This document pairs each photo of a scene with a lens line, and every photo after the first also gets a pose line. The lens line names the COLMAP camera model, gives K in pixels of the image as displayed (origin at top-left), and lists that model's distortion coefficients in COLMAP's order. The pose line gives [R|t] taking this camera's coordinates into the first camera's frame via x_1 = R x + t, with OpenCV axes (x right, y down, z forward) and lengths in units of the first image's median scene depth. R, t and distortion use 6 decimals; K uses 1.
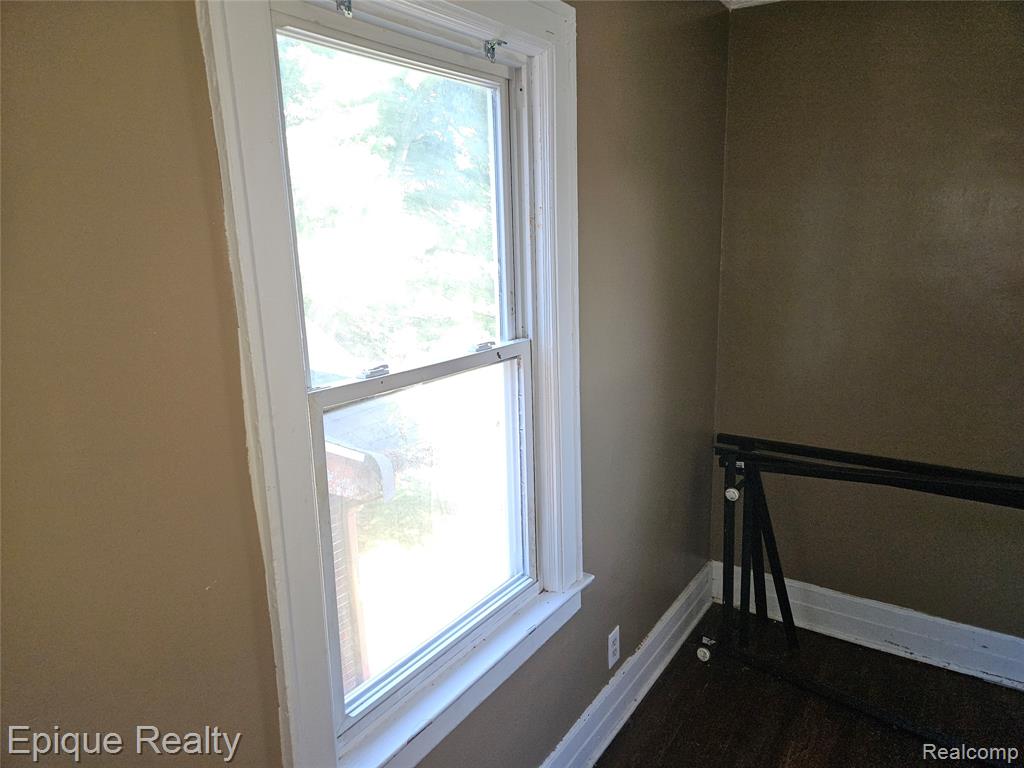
lens RADIAL K [[689.4, 0, 510.2], [0, 689.4, 387.3], [0, 0, 1]] dist [0.044581, -0.007504]
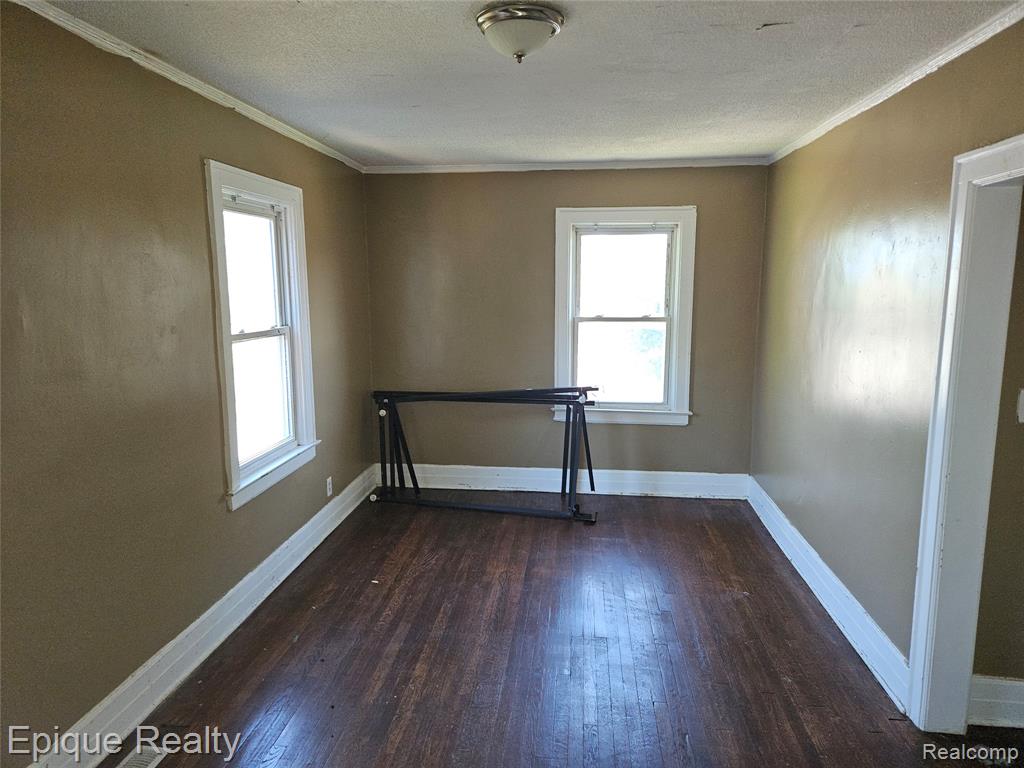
lens RADIAL K [[689.4, 0, 514.2], [0, 689.4, 385.3], [0, 0, 1]] dist [0.044581, -0.007504]
pose [[0.875663, -0.045001, 0.480822, -0.291200], [0.080267, 0.995362, -0.053024, 0.206273], [-0.476206, 0.085025, 0.875213, -0.900776]]
